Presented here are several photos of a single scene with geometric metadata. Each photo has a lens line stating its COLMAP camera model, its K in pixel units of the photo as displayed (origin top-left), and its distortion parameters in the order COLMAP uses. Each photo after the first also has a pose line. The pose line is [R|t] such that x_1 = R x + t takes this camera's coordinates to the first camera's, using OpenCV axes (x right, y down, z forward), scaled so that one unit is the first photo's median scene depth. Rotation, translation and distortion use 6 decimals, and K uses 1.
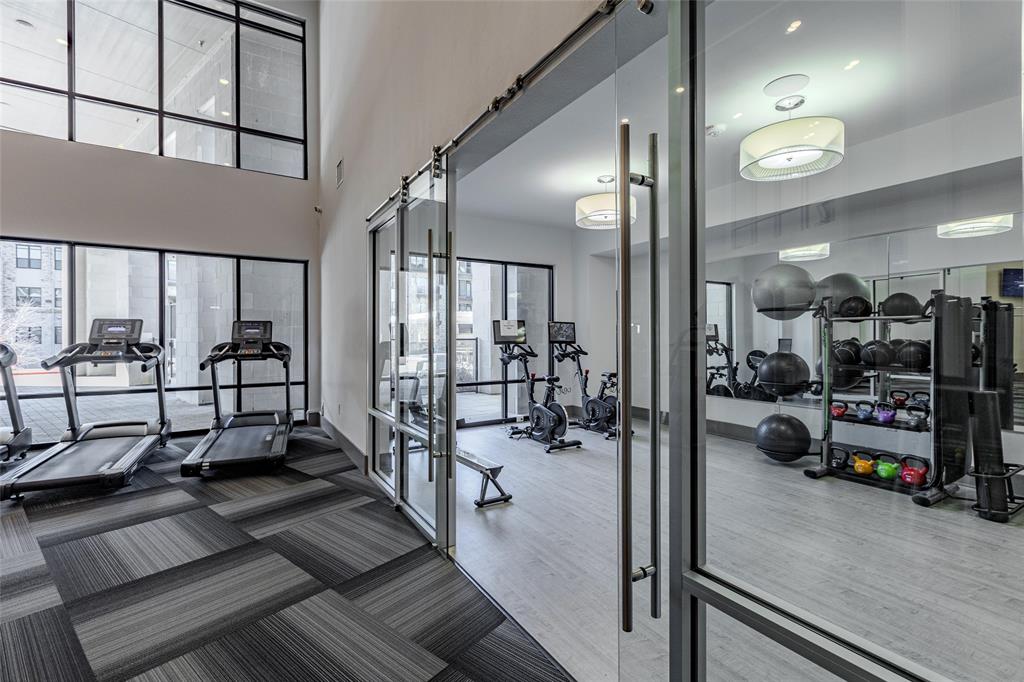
lens RADIAL K [[456.5, 0, 514.3], [0, 456.5, 336.1], [0, 0, 1]] dist [0.000711, -0.001416]
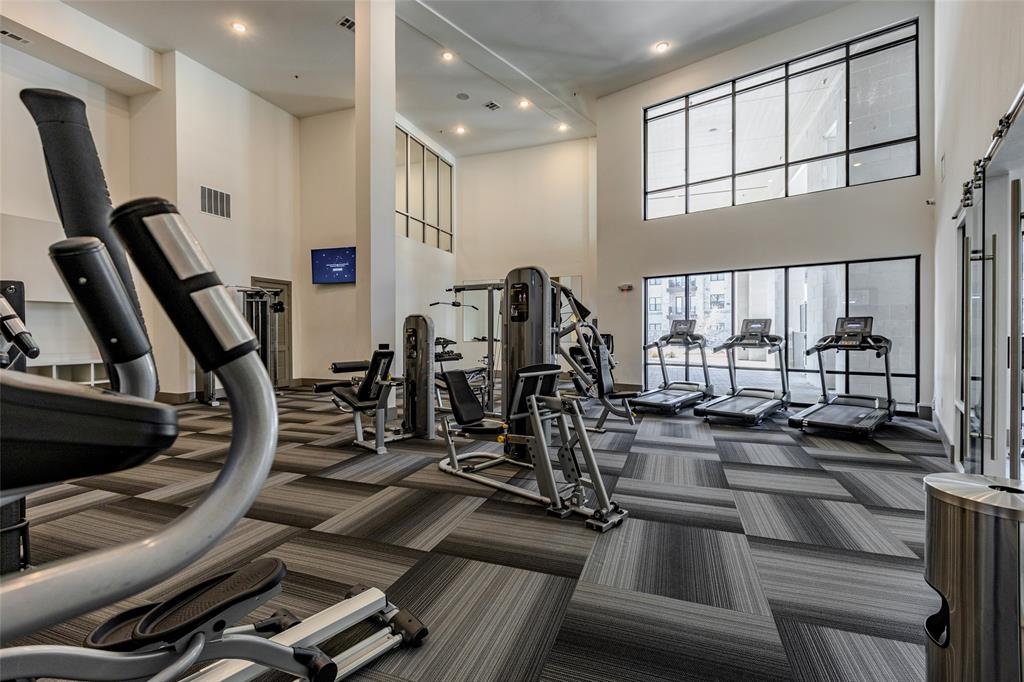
lens RADIAL K [[456.5, 0, 512.1], [0, 456.5, 338.4], [0, 0, 1]] dist [0.000711, -0.001416]
pose [[0.325538, 0.014270, -0.945421, 0.260321], [0.003820, 0.999858, 0.016407, -0.001327], [0.945521, -0.008953, 0.325438, -0.224886]]
